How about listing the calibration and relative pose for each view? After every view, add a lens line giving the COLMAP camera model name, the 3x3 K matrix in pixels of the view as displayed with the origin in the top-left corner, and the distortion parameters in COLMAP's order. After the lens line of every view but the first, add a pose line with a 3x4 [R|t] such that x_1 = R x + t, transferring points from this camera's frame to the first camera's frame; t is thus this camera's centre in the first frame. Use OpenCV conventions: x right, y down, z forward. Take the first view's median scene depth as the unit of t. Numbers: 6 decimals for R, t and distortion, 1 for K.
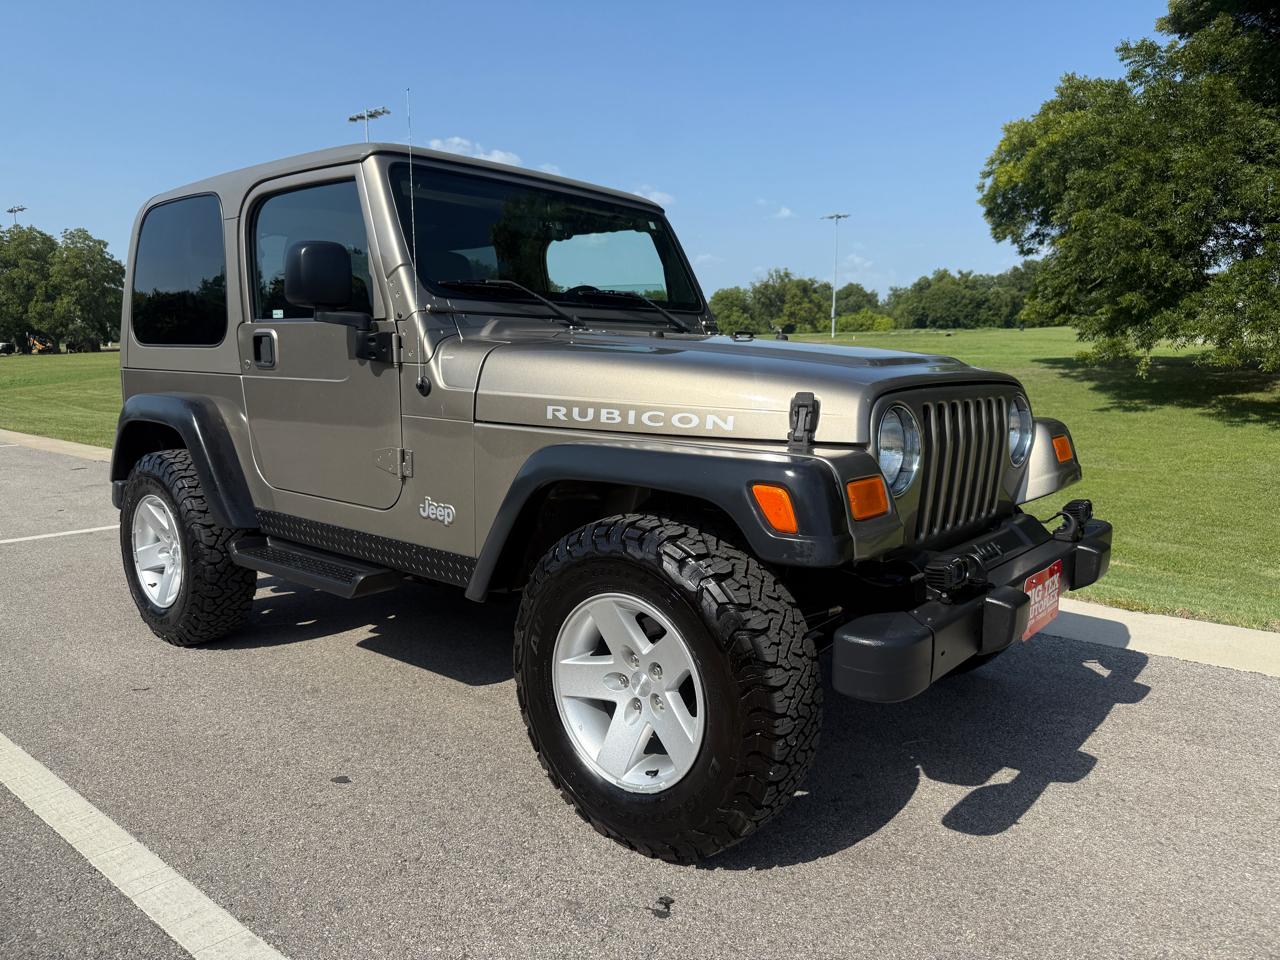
lens RADIAL K [[904.0, 0, 631.6], [0, 904.0, 475.6], [0, 0, 1]] dist [0.018833, -0.028918]
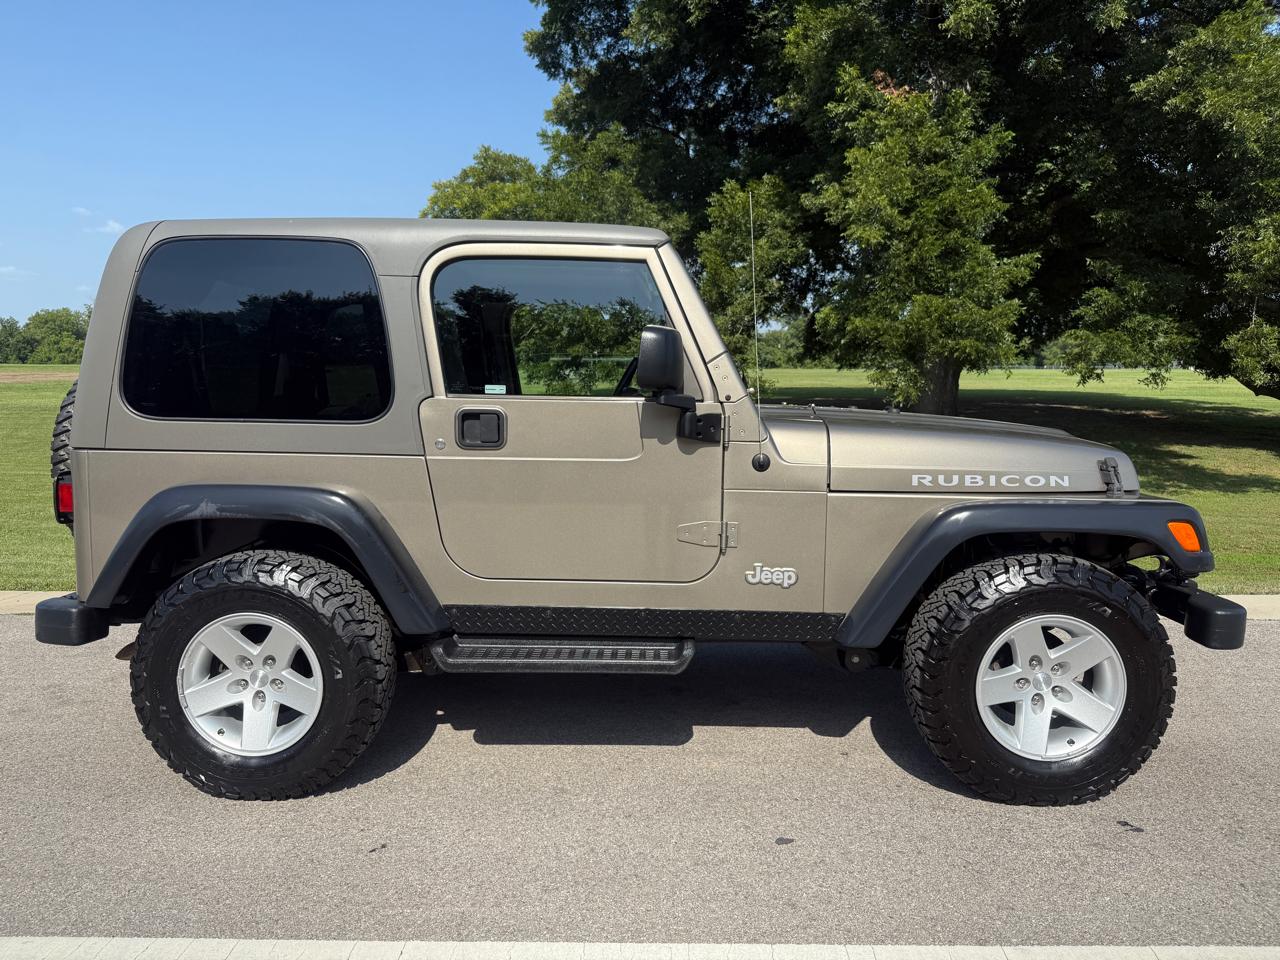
lens RADIAL K [[904.0, 0, 632.7], [0, 904.0, 471.4], [0, 0, 1]] dist [0.018833, -0.028918]
pose [[0.787908, -0.055527, 0.613284, -1.009056], [0.081353, 0.996583, -0.014286, -0.084611], [-0.610396, 0.061148, 0.789733, 0.235518]]
